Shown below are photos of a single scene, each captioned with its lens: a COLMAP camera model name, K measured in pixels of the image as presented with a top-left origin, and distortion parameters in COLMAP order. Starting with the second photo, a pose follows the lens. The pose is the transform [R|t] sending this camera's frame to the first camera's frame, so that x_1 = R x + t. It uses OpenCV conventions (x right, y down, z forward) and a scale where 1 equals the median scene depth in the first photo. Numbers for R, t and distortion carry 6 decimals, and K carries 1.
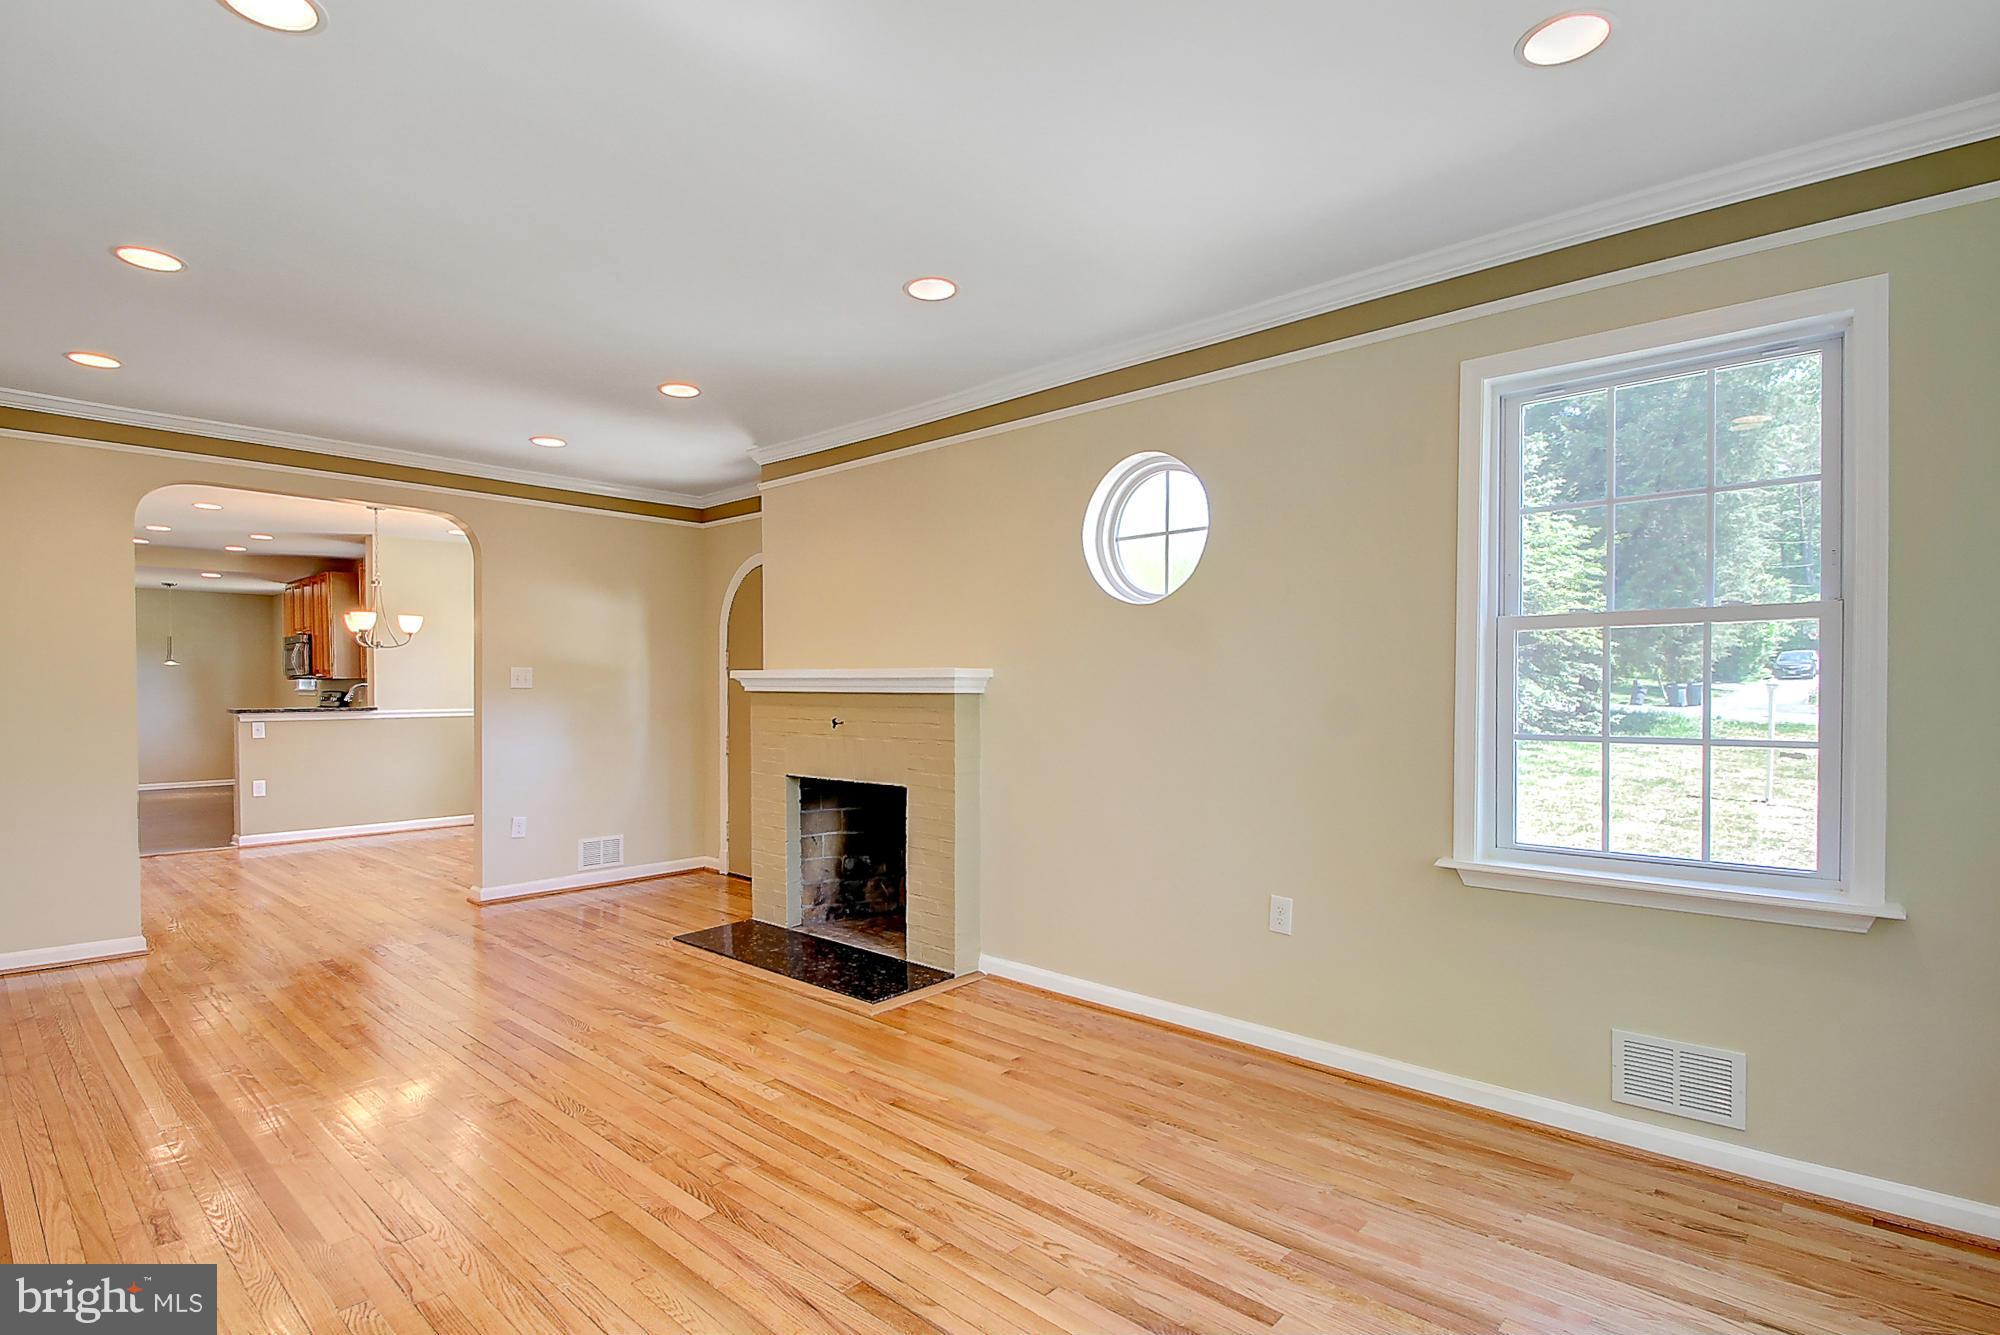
lens RADIAL K [[976.4, 0, 993.8], [0, 976.4, 683.4], [0, 0, 1]] dist [-0.002367, -0.001394]
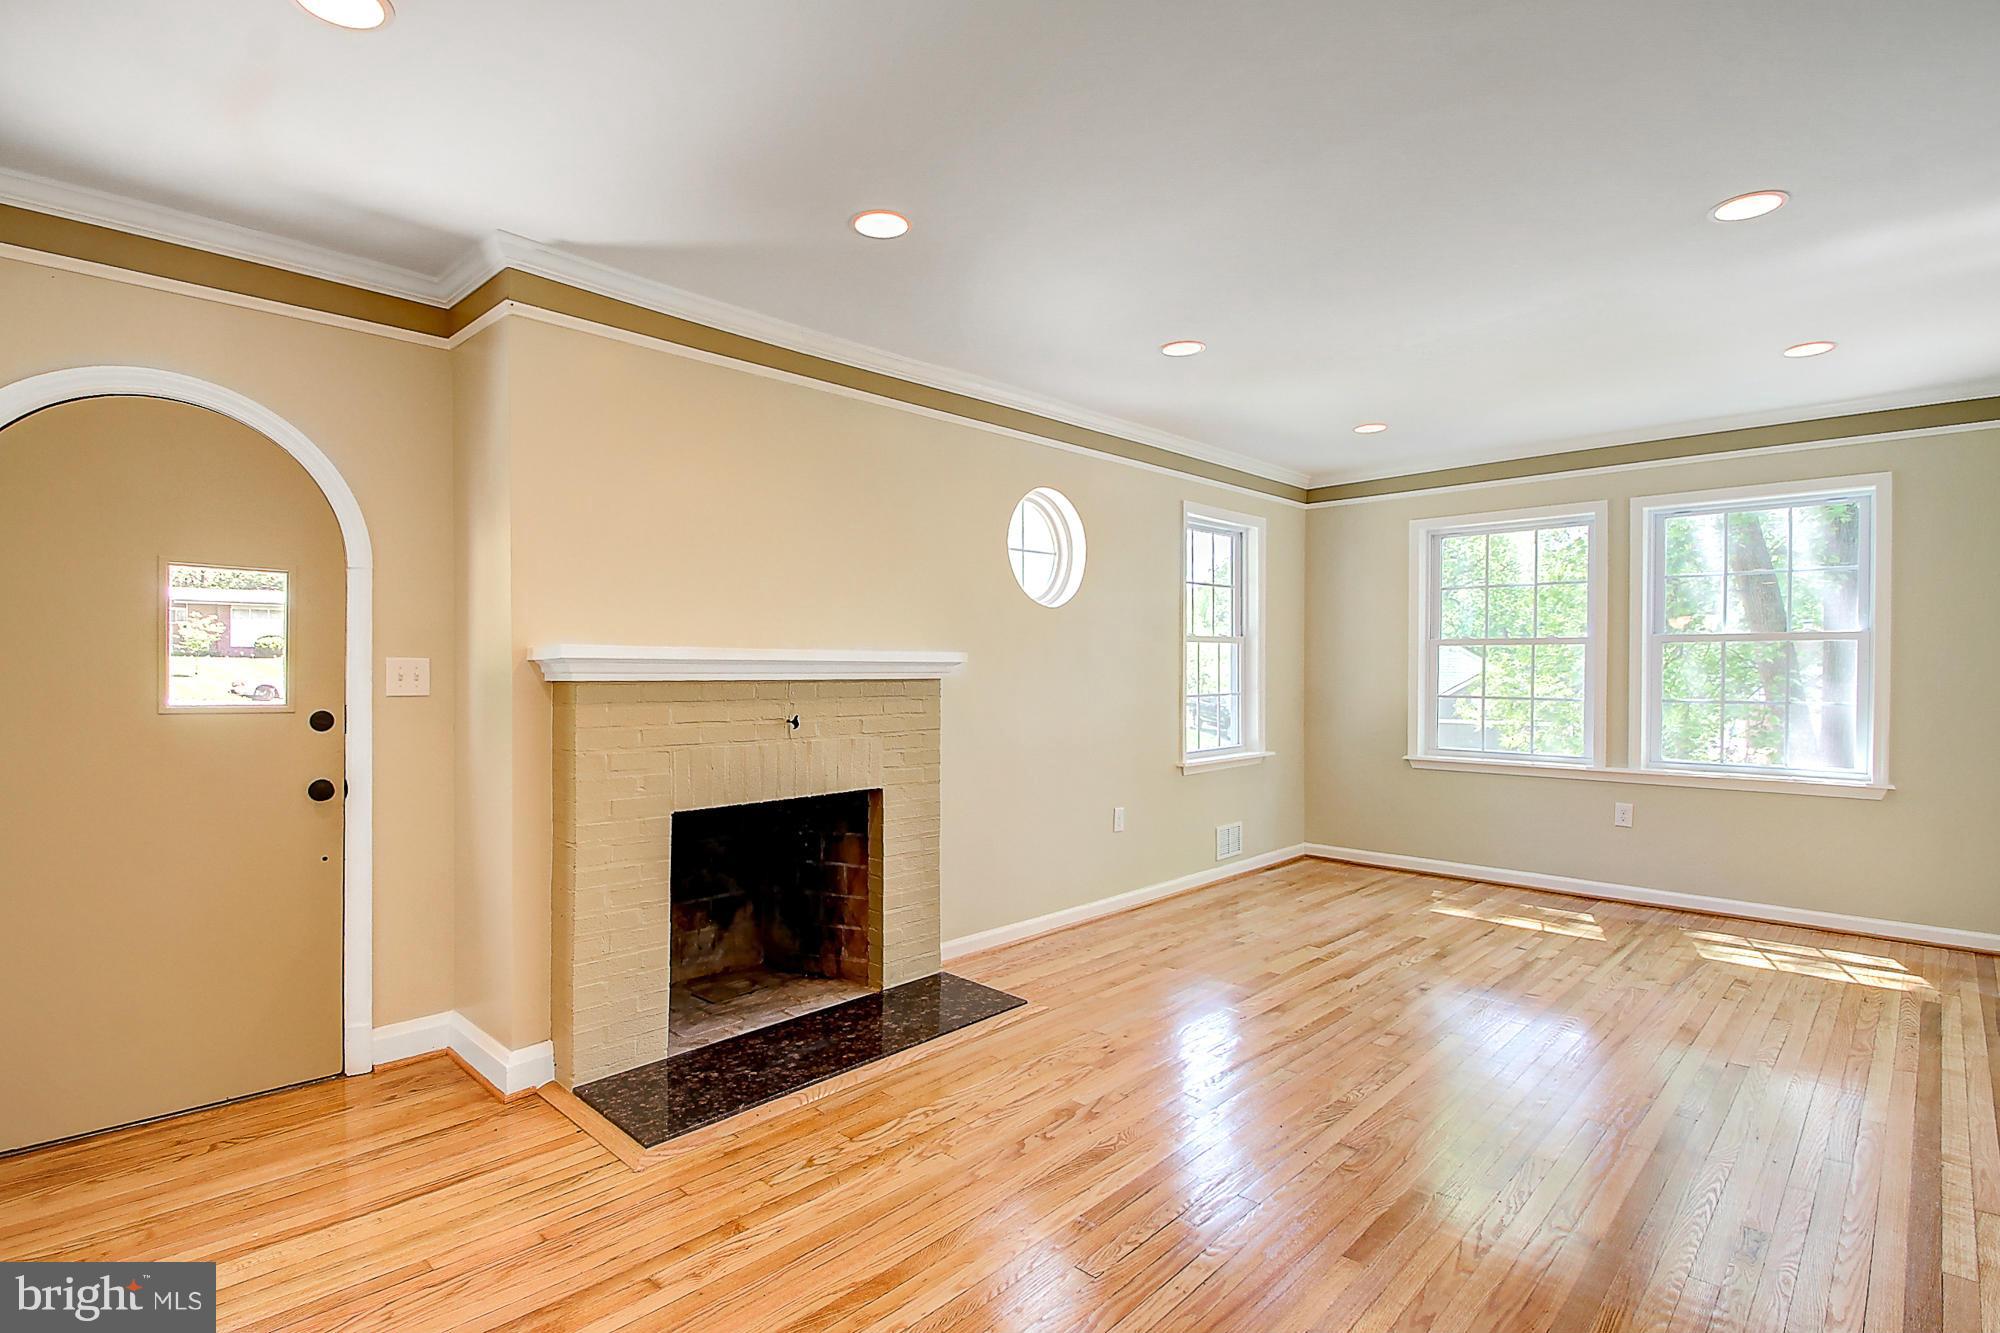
lens RADIAL K [[976.4, 0, 968.1], [0, 976.4, 664.5], [0, 0, 1]] dist [-0.002367, -0.001394]
pose [[0.044764, 0.002075, 0.998995, -1.075510], [-0.001837, 0.999996, -0.001995, -0.001596], [-0.998996, -0.001746, 0.044768, 1.007493]]
